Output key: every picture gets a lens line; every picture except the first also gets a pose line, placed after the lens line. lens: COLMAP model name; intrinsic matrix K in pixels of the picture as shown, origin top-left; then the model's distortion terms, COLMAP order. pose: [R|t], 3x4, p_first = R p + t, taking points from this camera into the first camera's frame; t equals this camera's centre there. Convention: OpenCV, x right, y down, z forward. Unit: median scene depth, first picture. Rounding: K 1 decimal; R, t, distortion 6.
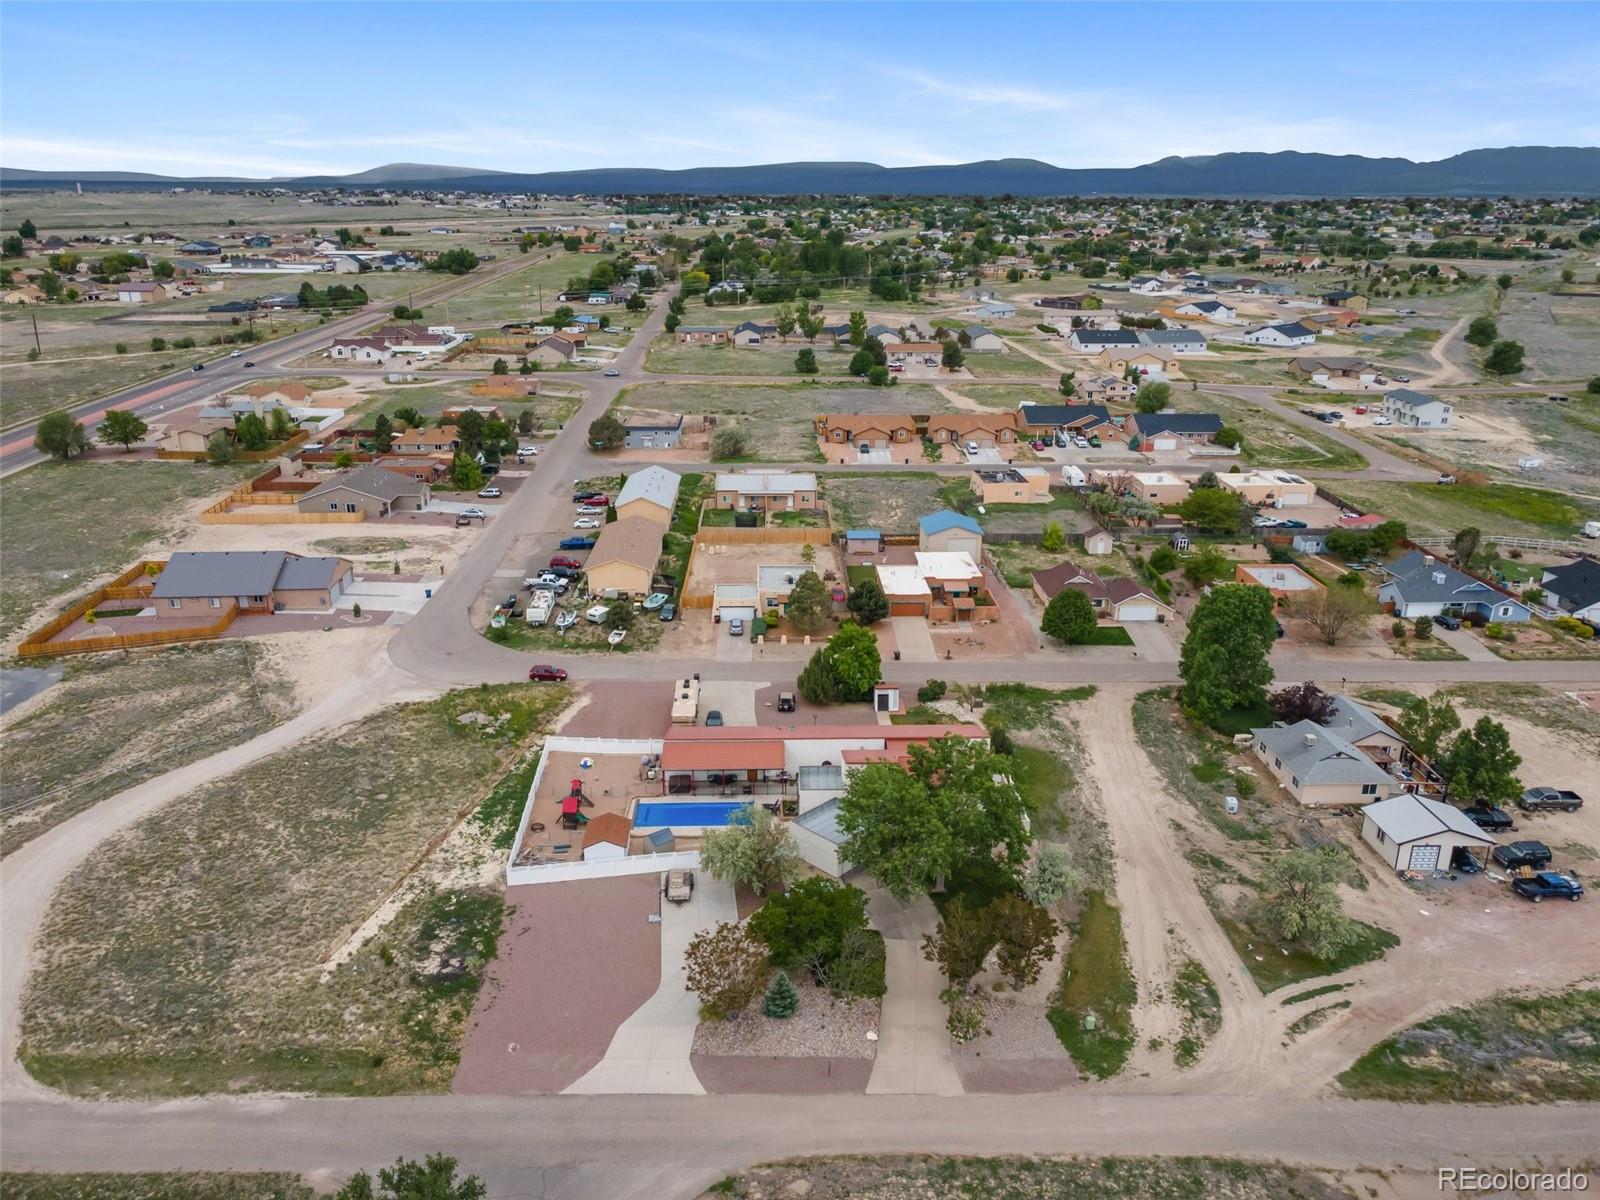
lens RADIAL K [[1160.6, 0, 800.0], [0, 1160.6, 600.0], [0, 0, 1]] dist [0.003716, 0.054997]
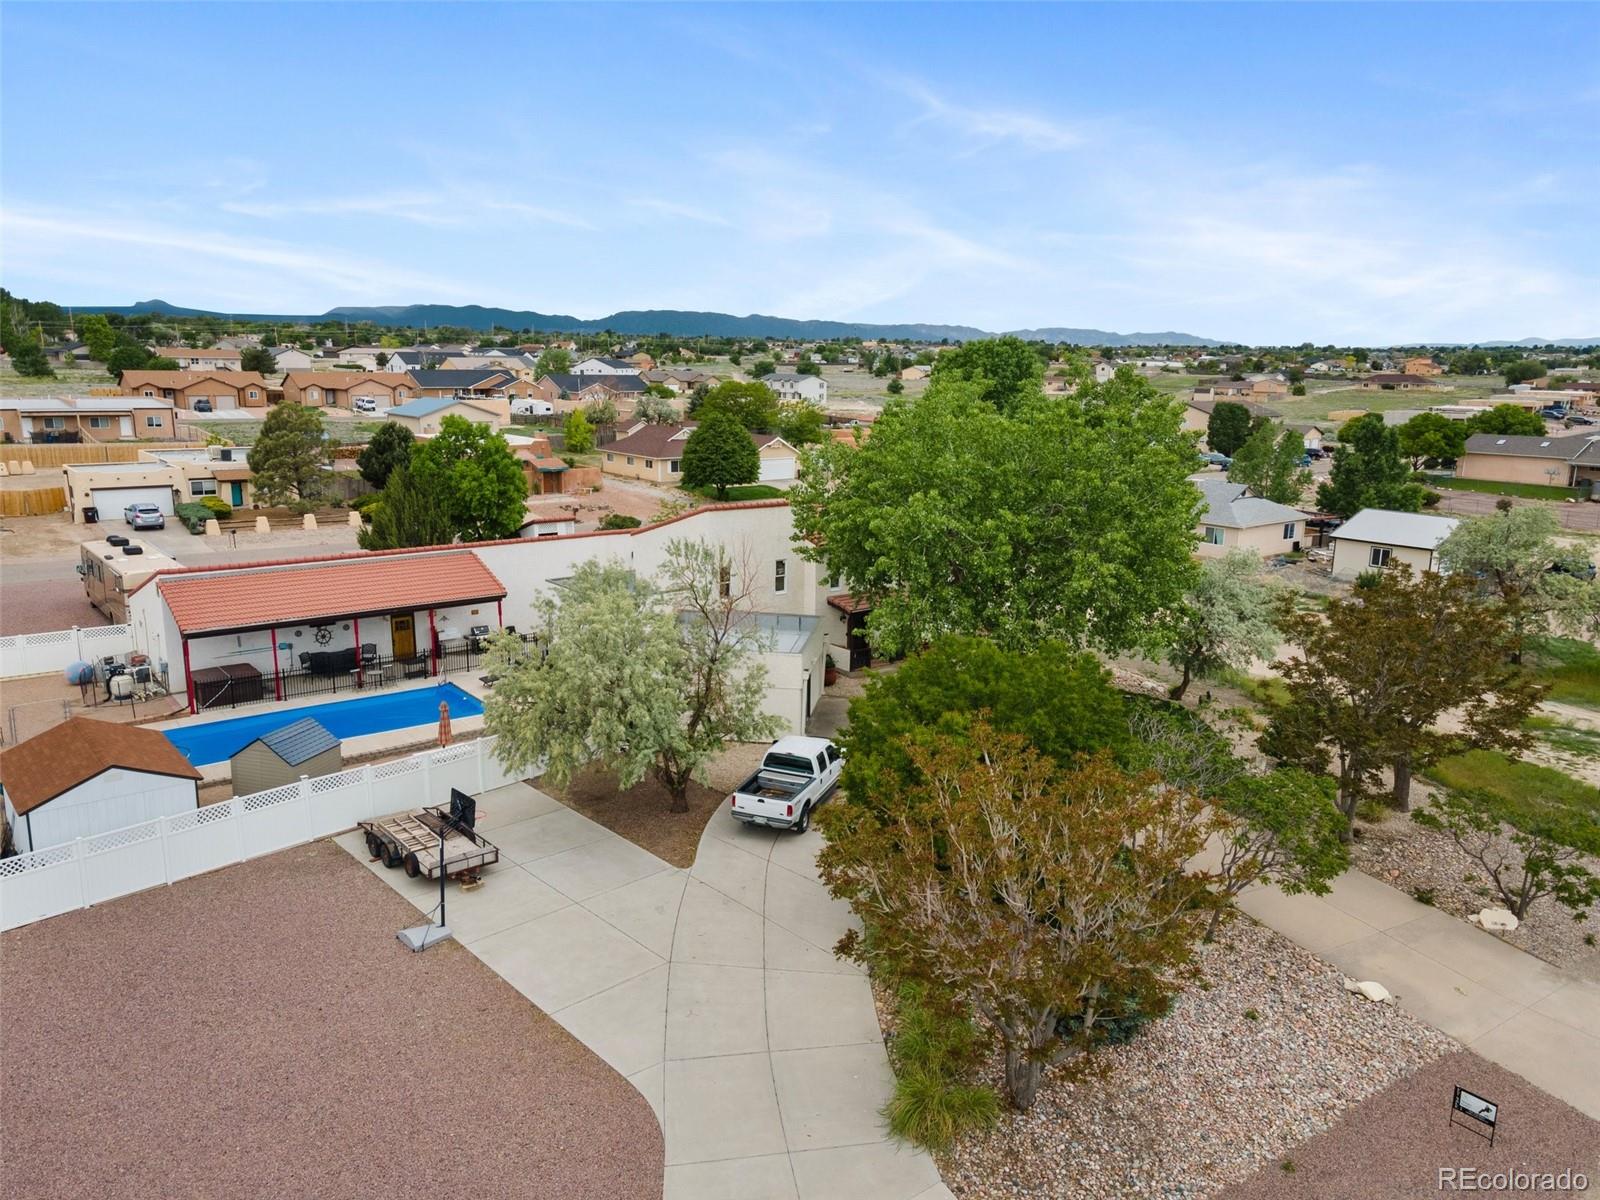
lens RADIAL K [[1160.6, 0, 800.0], [0, 1160.6, 600.0], [0, 0, 1]] dist [0.003716, 0.054997]
pose [[0.805122, -0.109234, 0.582963, -0.172678], [0.172805, 0.983454, -0.054383, 0.186117], [-0.567377, 0.144524, 0.810676, 0.582370]]
